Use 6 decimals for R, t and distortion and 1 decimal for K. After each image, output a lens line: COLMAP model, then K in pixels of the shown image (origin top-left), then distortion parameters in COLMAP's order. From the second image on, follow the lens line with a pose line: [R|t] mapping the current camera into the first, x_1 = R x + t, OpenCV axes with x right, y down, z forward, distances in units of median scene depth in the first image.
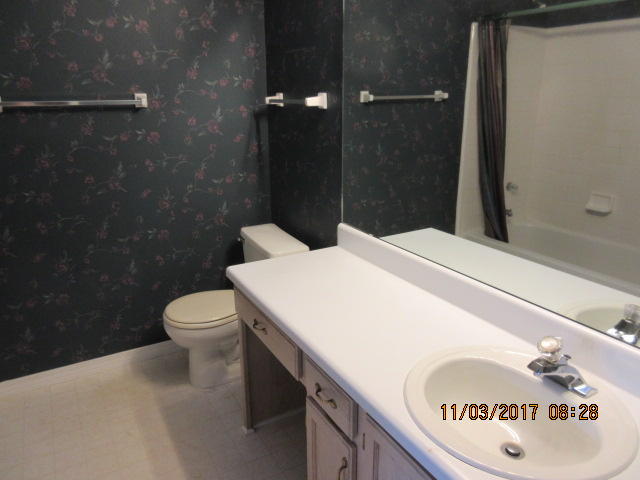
lens RADIAL K [[468.9, 0, 321.2], [0, 468.9, 226.1], [0, 0, 1]] dist [-0.004712, -0.004799]
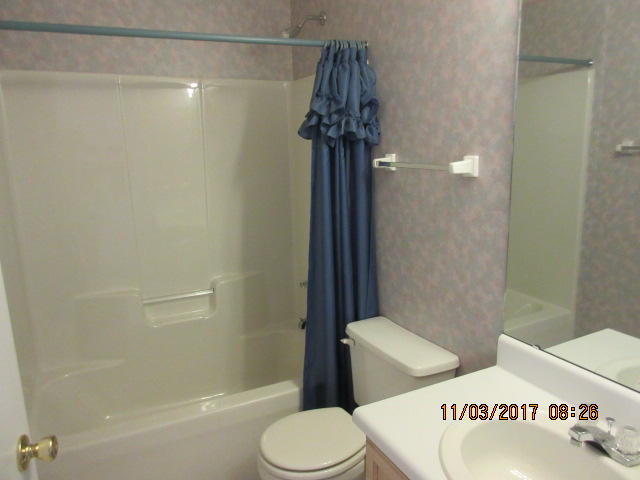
lens RADIAL K [[468.6, 0, 318.3], [0, 468.6, 242.7], [0, 0, 1]] dist [-0.002712, -0.008715]
pose [[0.995002, 0.017104, -0.098376, -0.160641], [-0.025121, 0.996410, -0.080846, -0.075795], [0.096640, 0.082913, 0.991860, 0.234450]]
